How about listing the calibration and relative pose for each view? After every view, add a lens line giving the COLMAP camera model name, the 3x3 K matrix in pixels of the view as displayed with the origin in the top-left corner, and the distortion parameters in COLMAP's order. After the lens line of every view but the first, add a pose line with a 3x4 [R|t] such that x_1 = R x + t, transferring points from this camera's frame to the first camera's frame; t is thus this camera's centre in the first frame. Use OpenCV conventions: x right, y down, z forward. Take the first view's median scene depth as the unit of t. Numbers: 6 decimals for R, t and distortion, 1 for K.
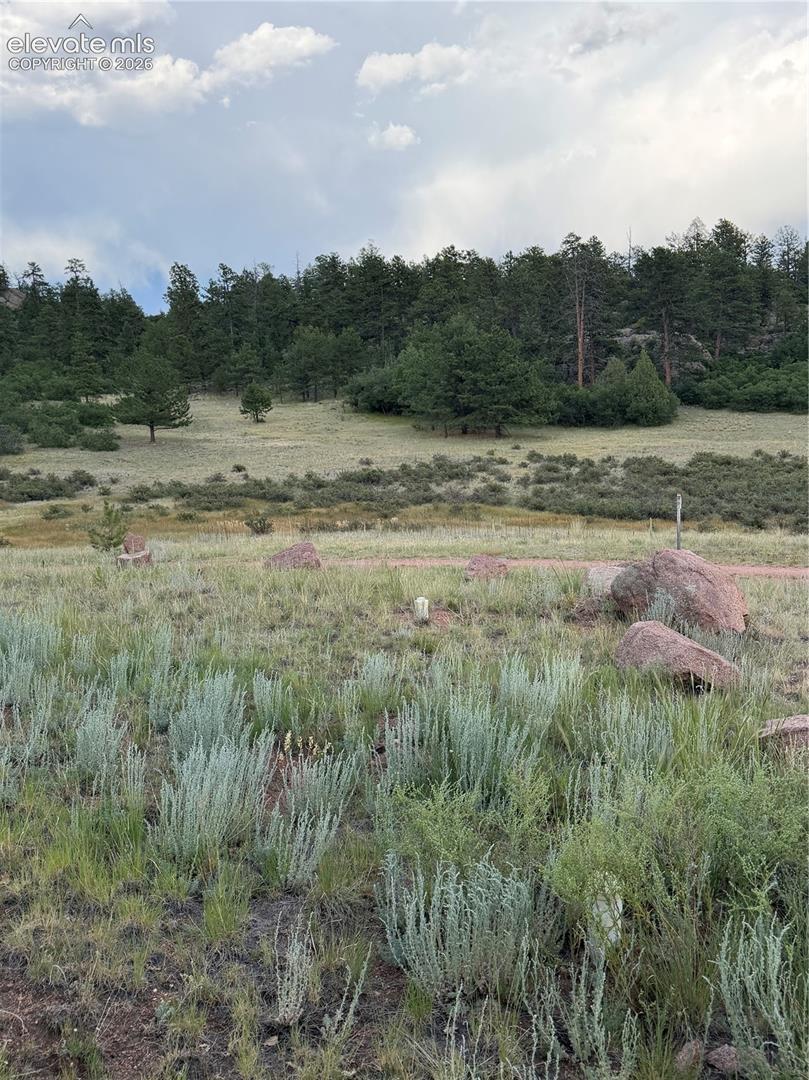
lens RADIAL K [[1011.3, 0, 405.9], [0, 1011.3, 539.7], [0, 0, 1]] dist [0.162150, -0.332139]
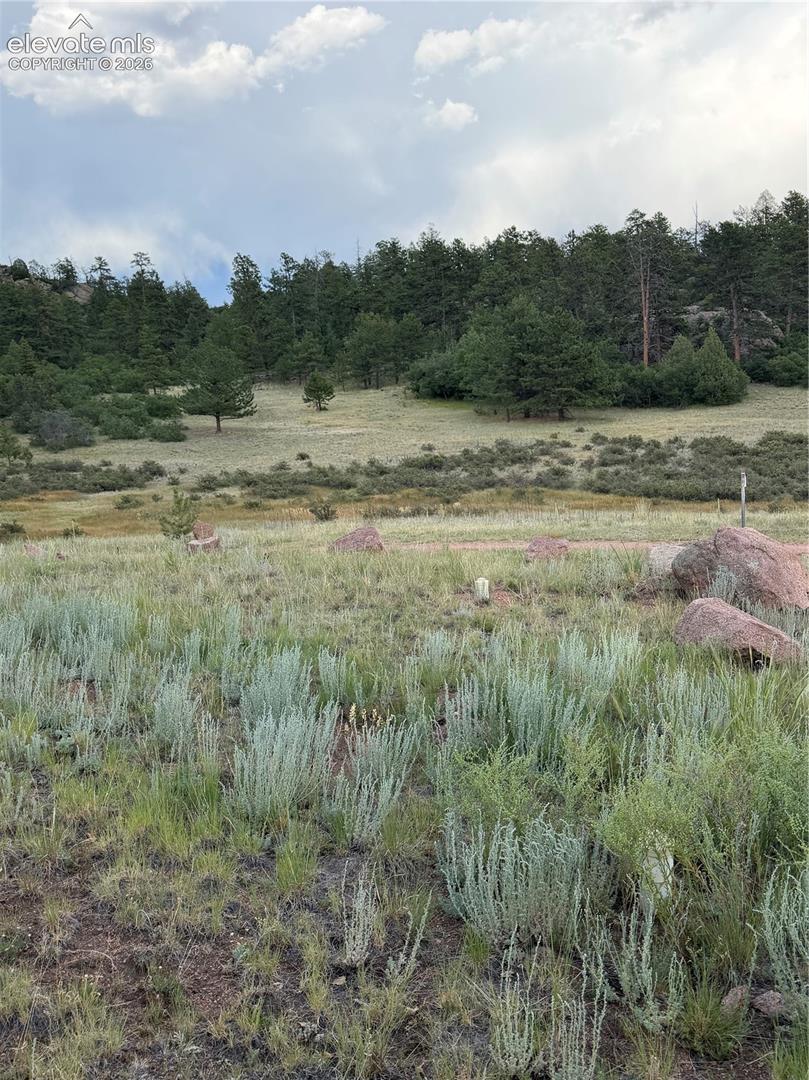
lens RADIAL K [[1011.2, 0, 406.3], [0, 1011.2, 547.1], [0, 0, 1]] dist [0.170954, -0.373318]
pose [[0.997969, -0.011914, -0.062579, 0.000864], [0.013218, 0.999703, 0.020477, 0.000995], [0.062317, -0.021262, 0.997830, -0.004326]]
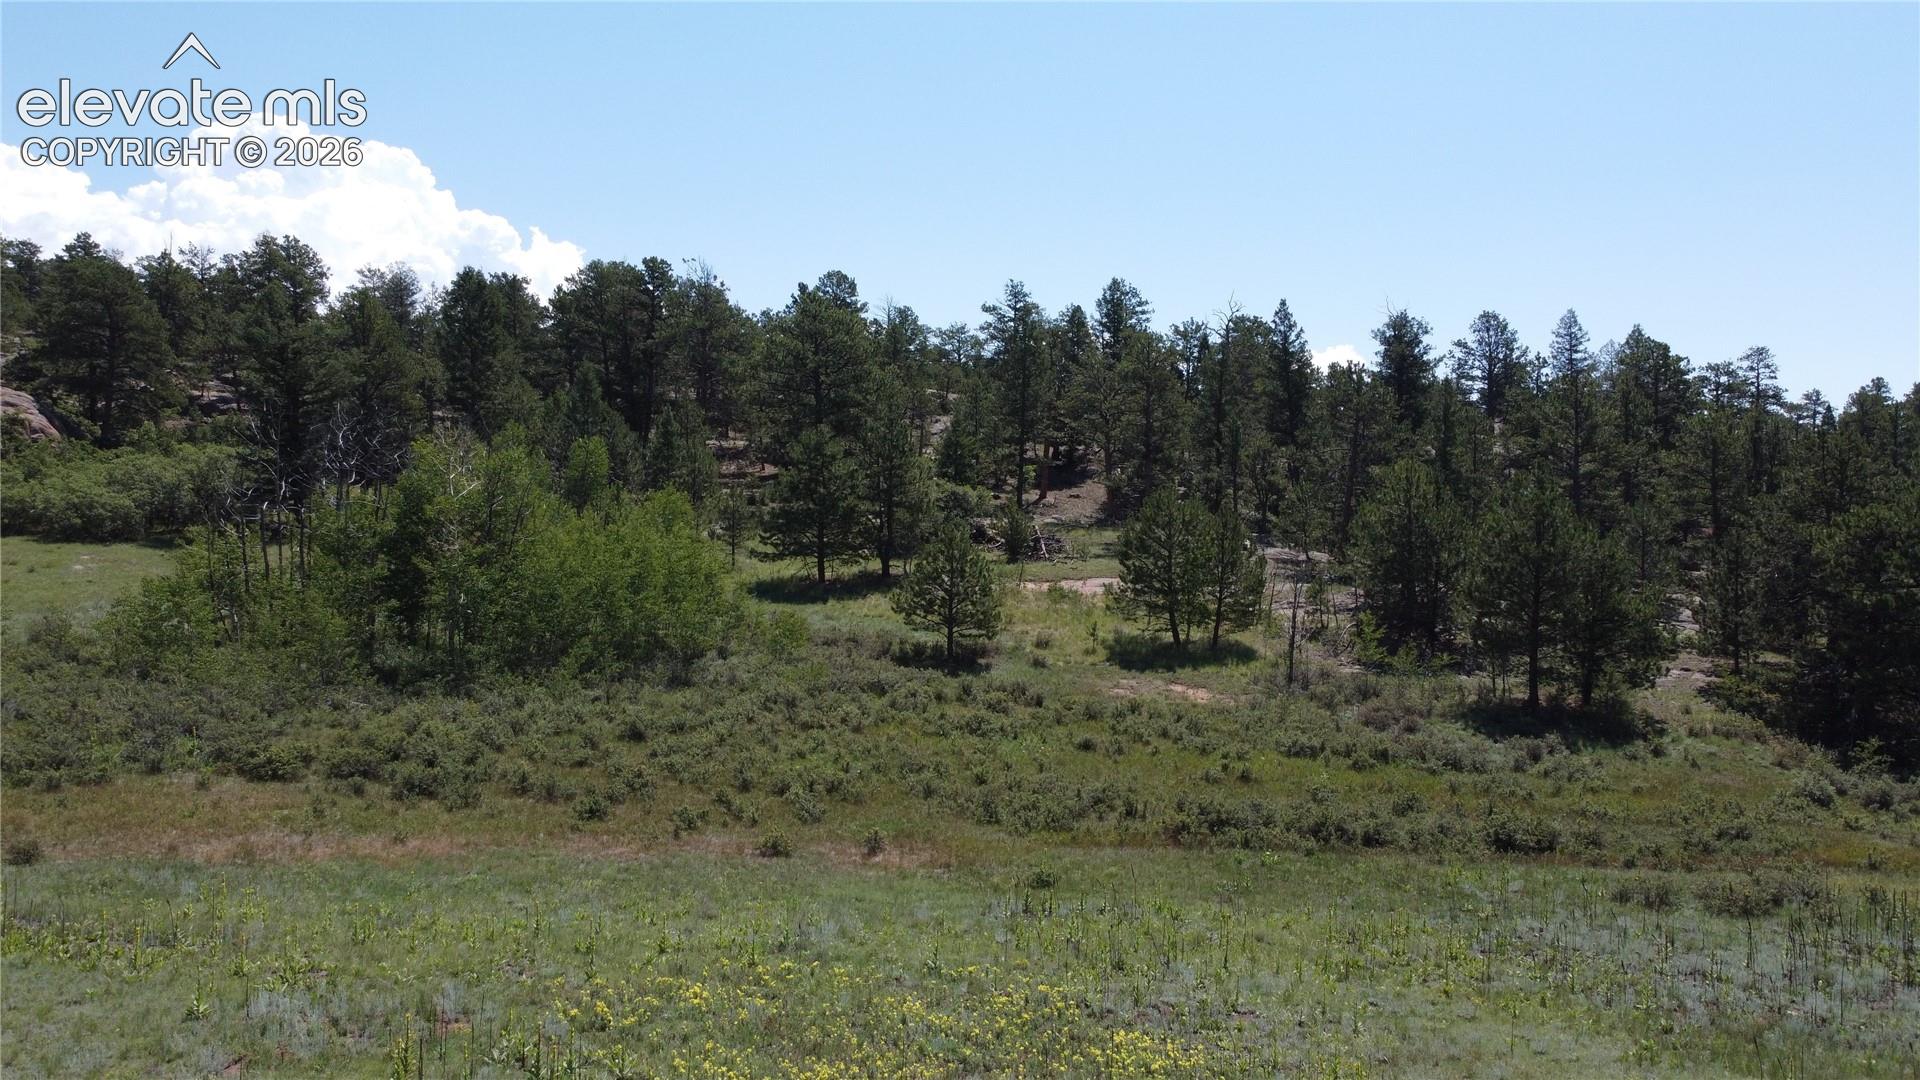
lens RADIAL K [[1443.9, 0, 969.5], [0, 1443.9, 539.2], [0, 0, 1]] dist [-0.006446, -0.005605]
pose [[0.855207, 0.049471, 0.515920, 0.474081], [0.013730, 0.992922, -0.117970, -0.027856], [-0.518104, 0.107972, 0.848475, 0.089437]]
